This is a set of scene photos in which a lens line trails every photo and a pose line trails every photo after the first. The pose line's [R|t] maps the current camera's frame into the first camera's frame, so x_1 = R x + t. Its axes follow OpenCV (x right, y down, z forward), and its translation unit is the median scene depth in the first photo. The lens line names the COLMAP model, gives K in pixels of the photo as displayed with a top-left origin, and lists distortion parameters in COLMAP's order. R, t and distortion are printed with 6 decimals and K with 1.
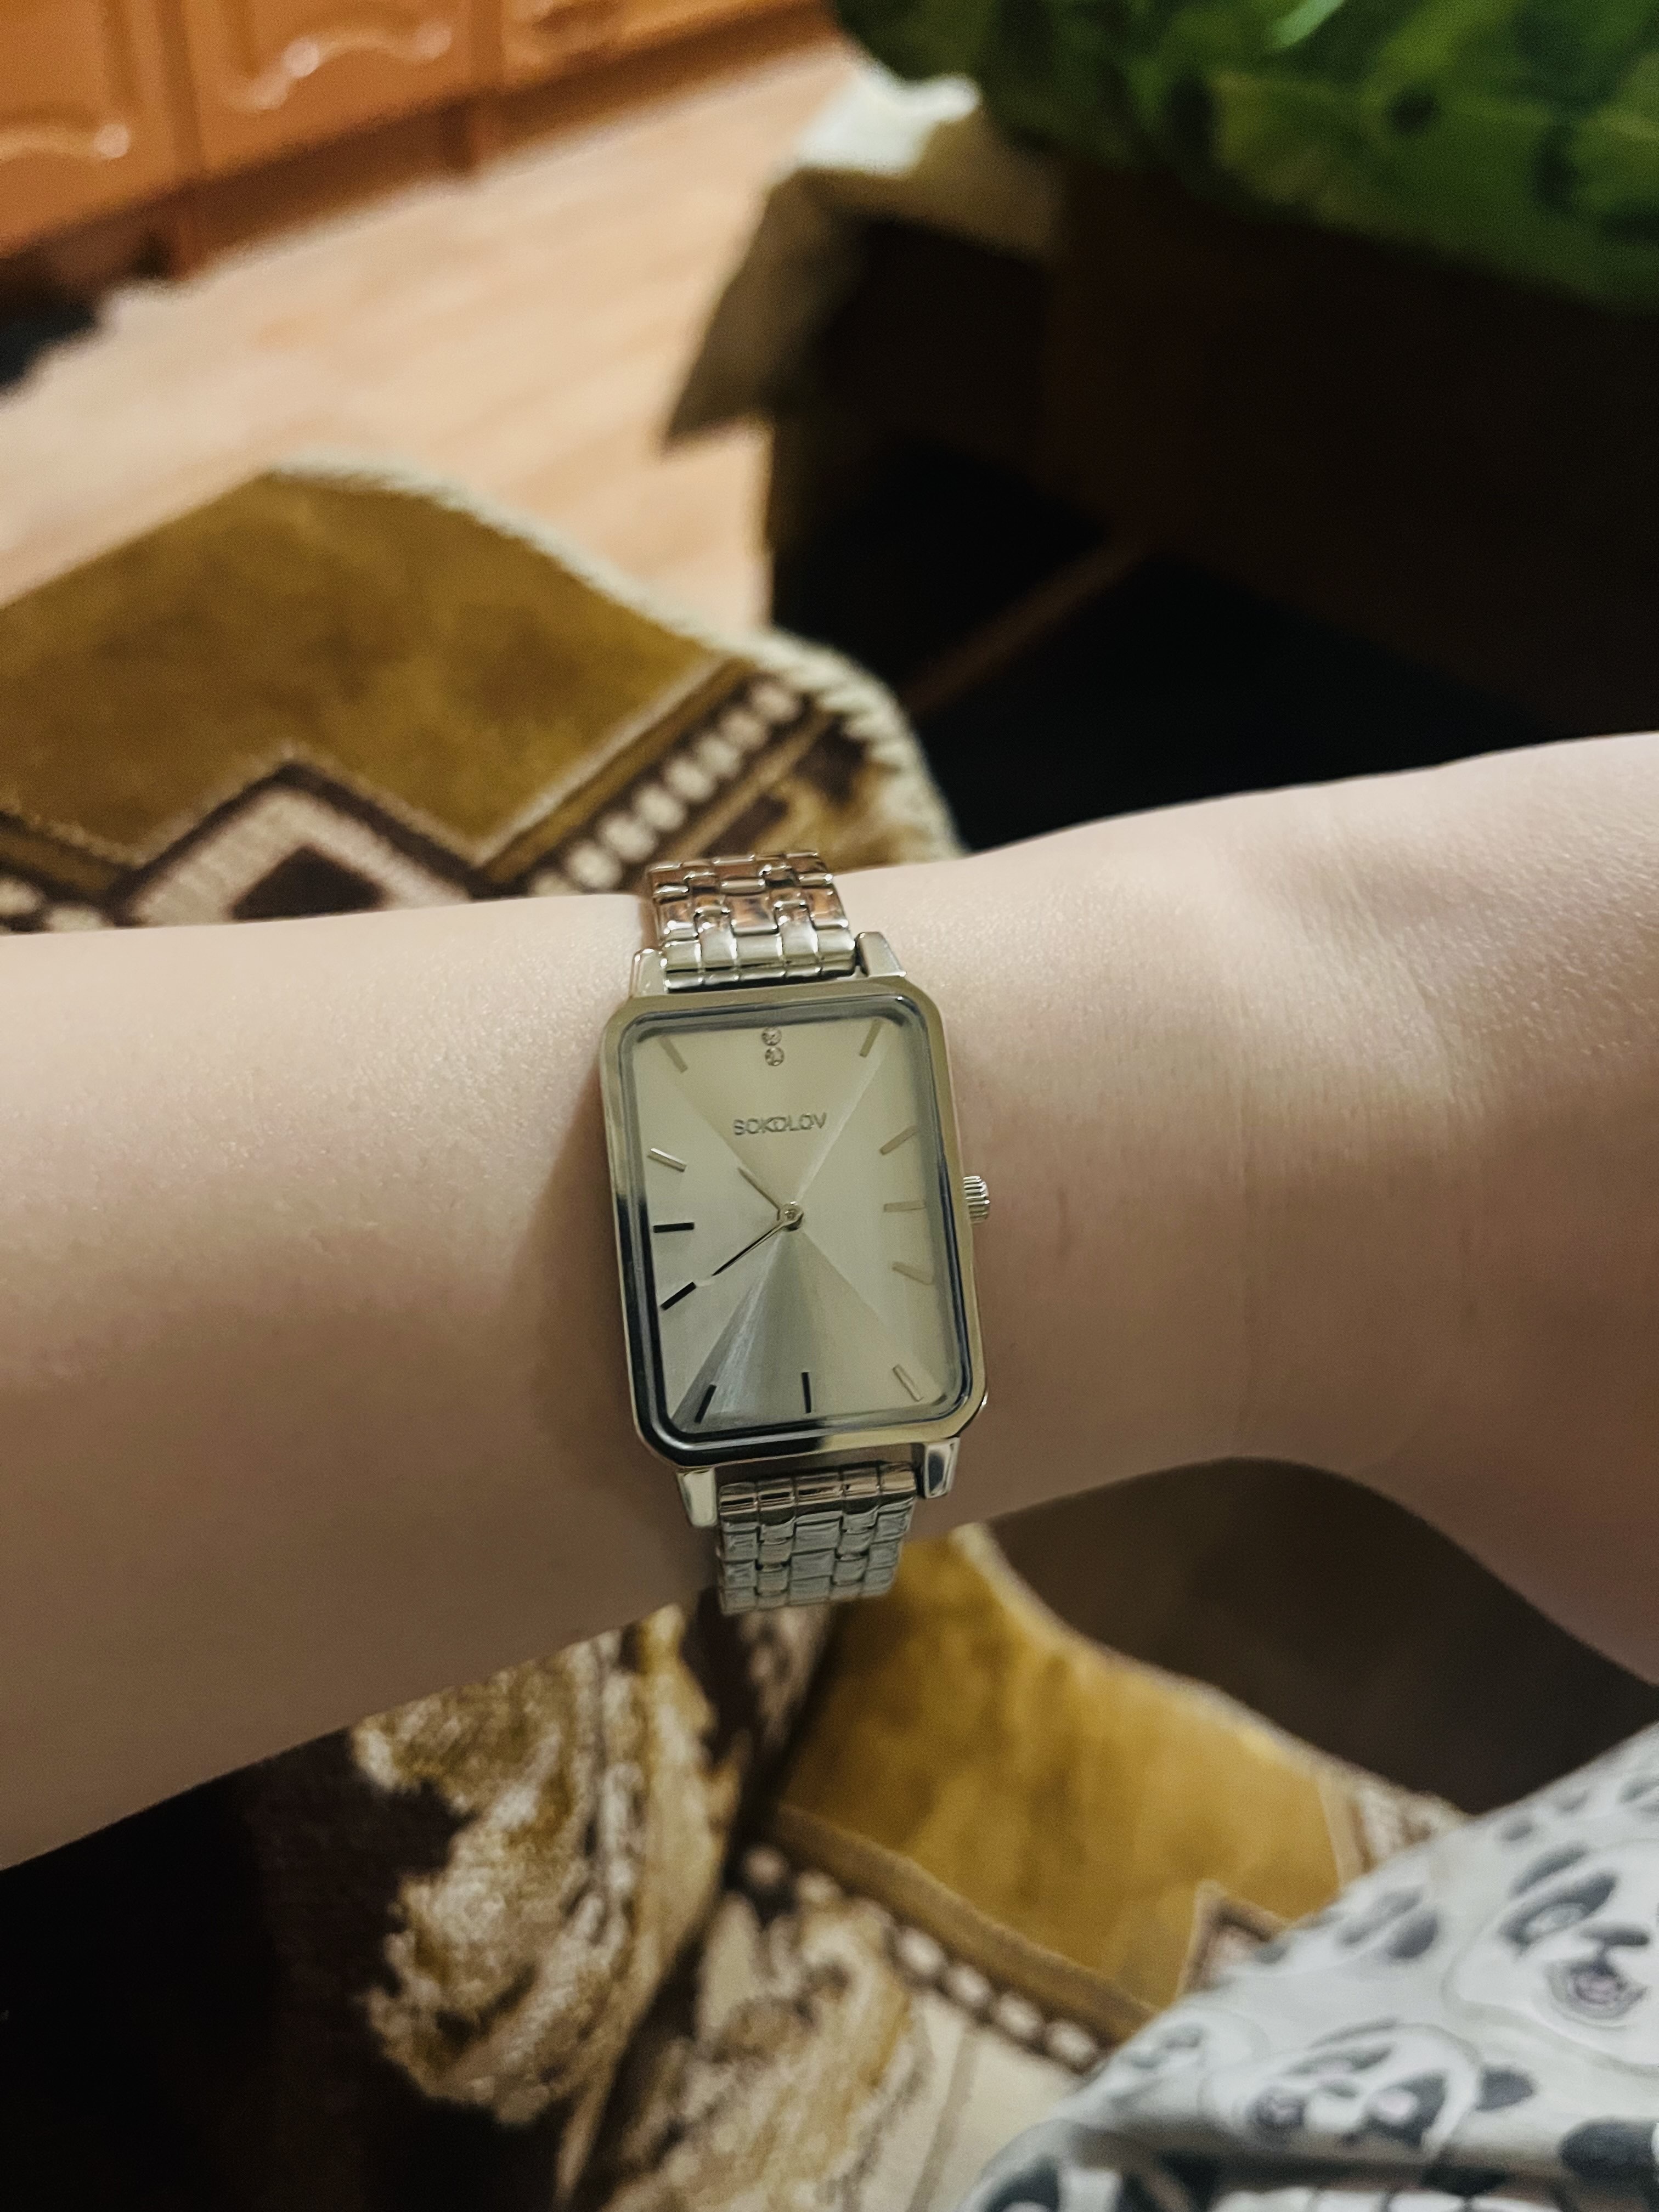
lens RADIAL K [[1696.6, 0, 809.2], [0, 1696.6, 1116.5], [0, 0, 1]] dist [-0.008728, -0.004796]
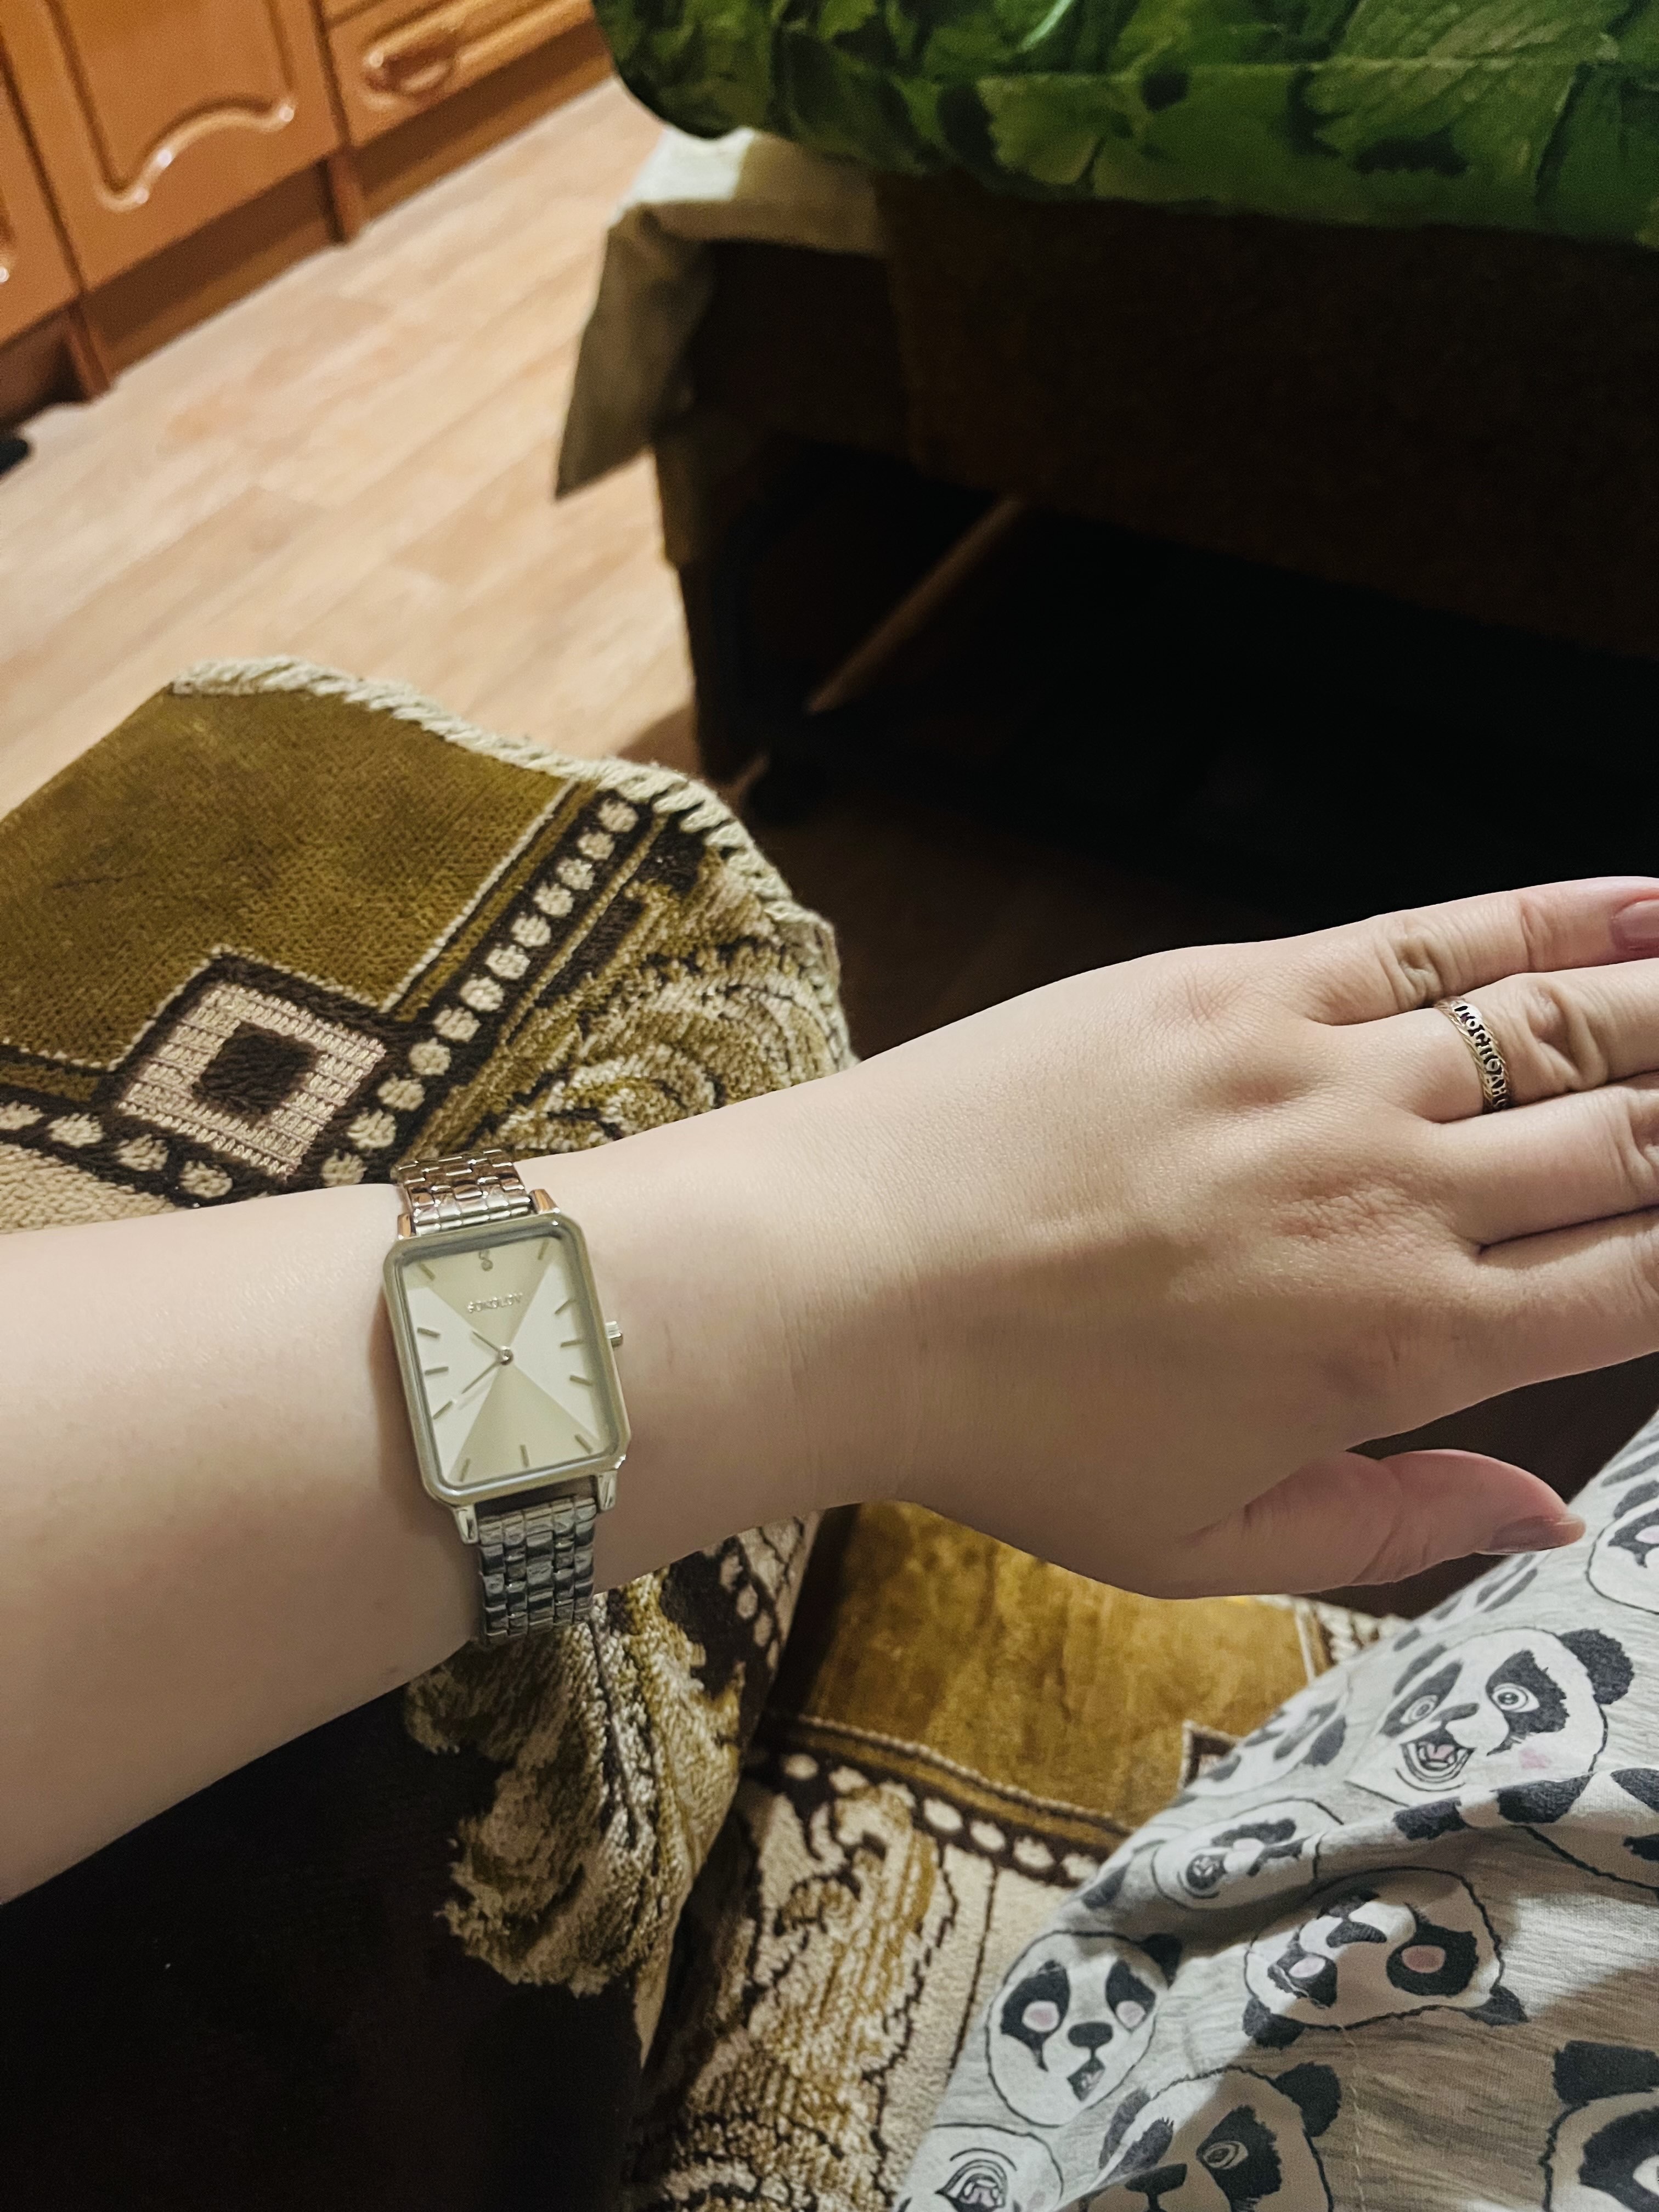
lens RADIAL K [[1643.5, 0, 829.5], [0, 1643.5, 1106.0], [0, 0, 1]] dist [0.008299, 0.003055]
pose [[0.983689, -0.179122, -0.016470, 0.106547], [0.179470, 0.983498, 0.022846, -0.041442], [0.012106, -0.025429, 0.999603, -0.161385]]
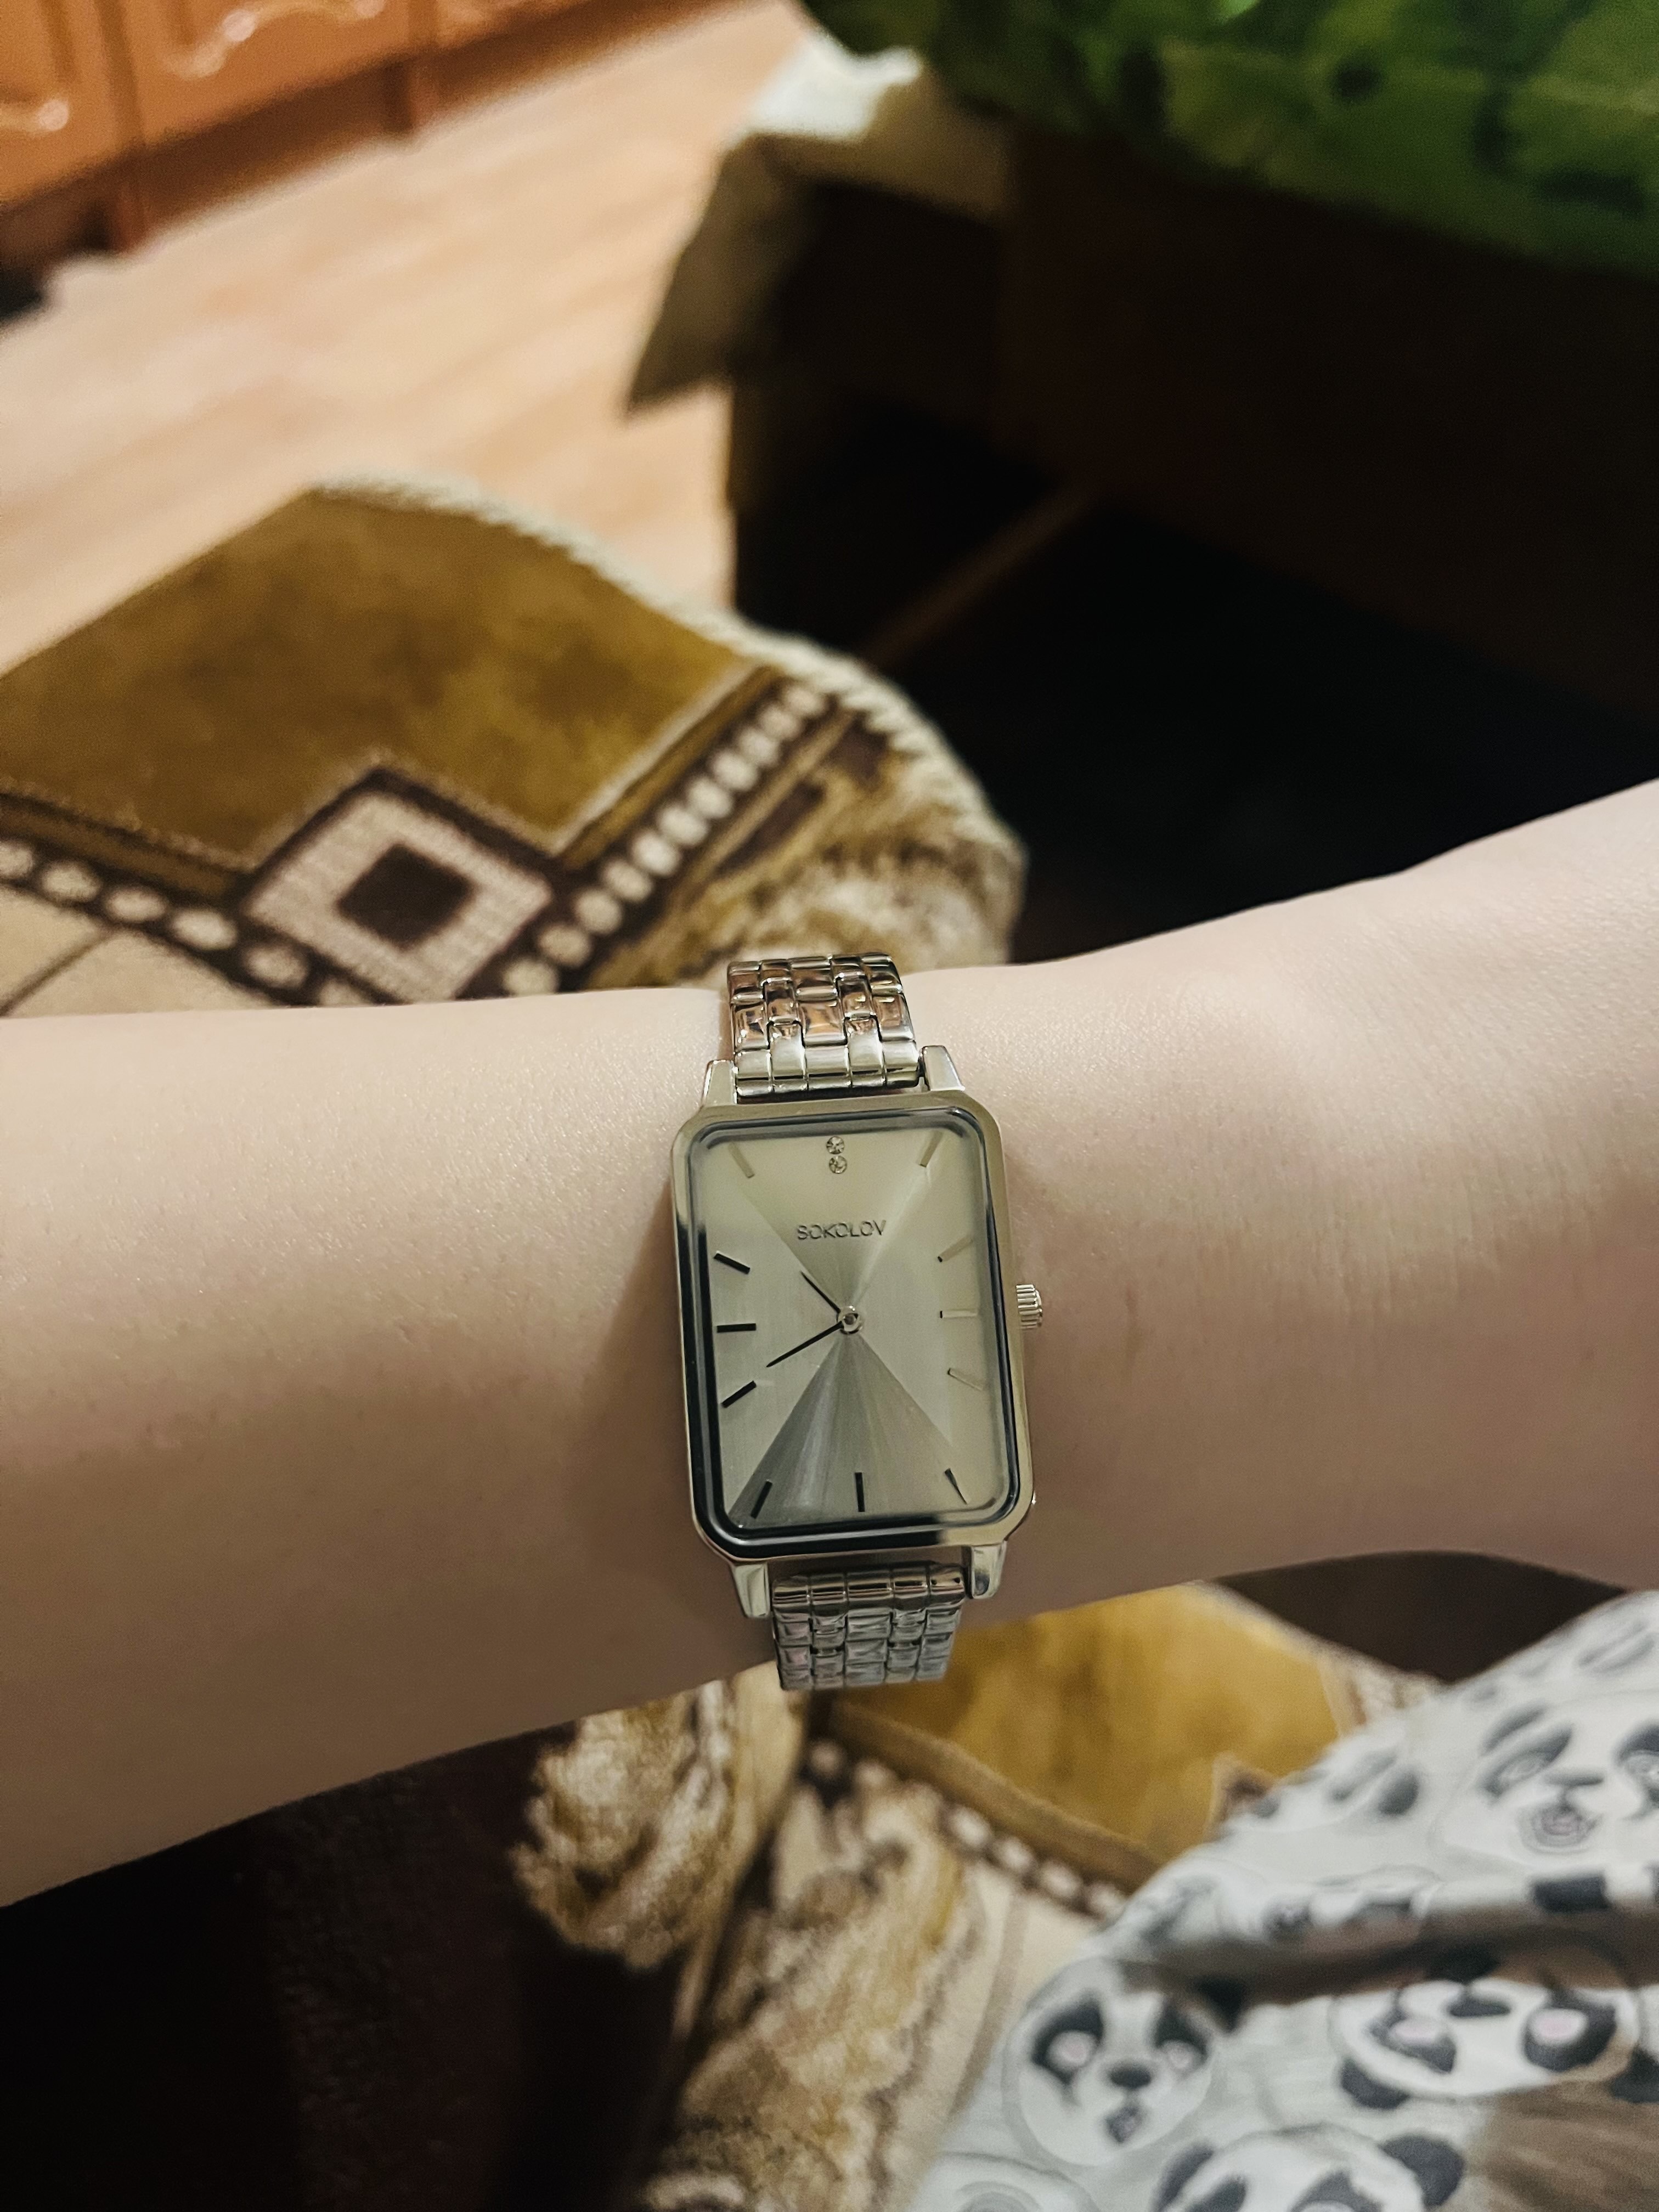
lens RADIAL K [[1691.3, 0, 829.5], [0, 1691.3, 1106.0], [0, 0, 1]] dist [0.002982, -0.005823]
pose [[0.998841, -0.039214, 0.027911, -0.041572], [0.038629, 0.999028, 0.021217, -0.000728], [-0.028716, -0.020114, 0.999385, -0.094508]]
